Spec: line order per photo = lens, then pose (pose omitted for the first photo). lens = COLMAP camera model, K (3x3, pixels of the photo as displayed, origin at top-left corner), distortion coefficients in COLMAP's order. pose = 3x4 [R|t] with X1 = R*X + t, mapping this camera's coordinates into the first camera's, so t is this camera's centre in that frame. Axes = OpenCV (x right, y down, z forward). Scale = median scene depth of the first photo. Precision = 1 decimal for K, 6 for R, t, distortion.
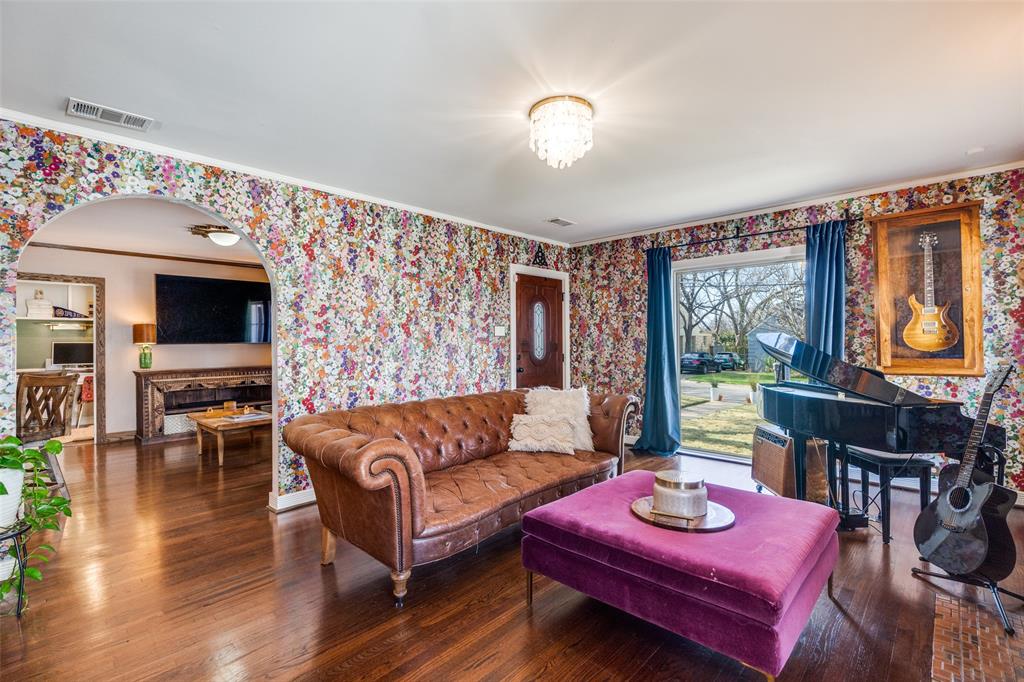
lens RADIAL K [[462.1, 0, 512.0], [0, 462.1, 341.0], [0, 0, 1]] dist [-0.000202, 0.000341]
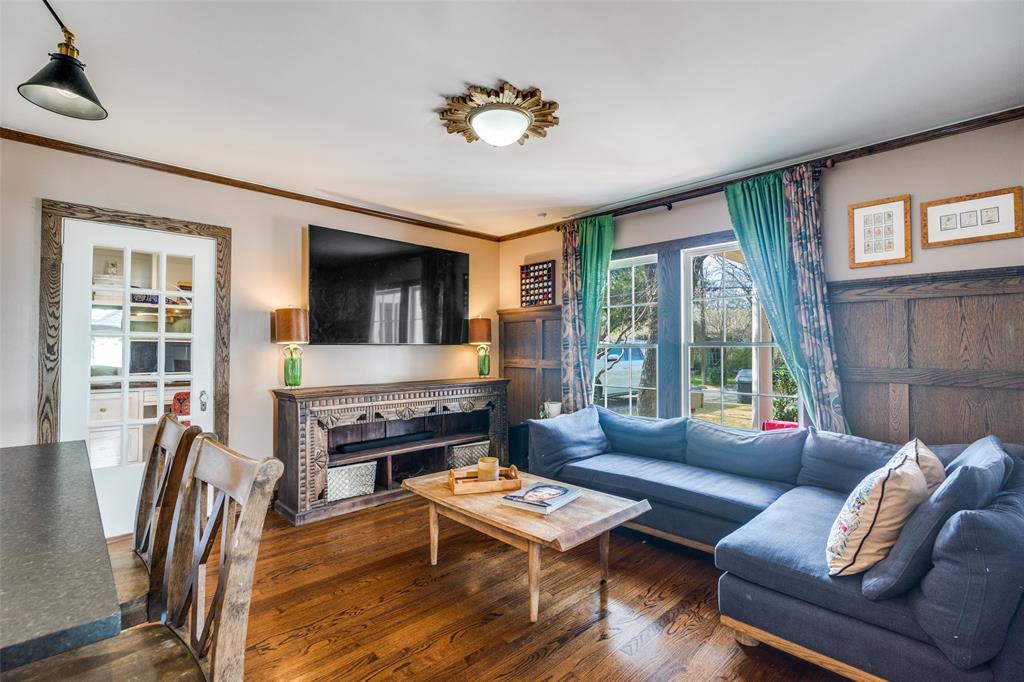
lens RADIAL K [[462.1, 0, 512.0], [0, 462.1, 341.0], [0, 0, 1]] dist [-0.000202, 0.000341]
pose [[0.998663, 0.011505, -0.050401, -0.487907], [-0.011985, 0.999886, -0.009216, 0.005333], [0.050290, 0.009807, 0.998687, 0.431766]]
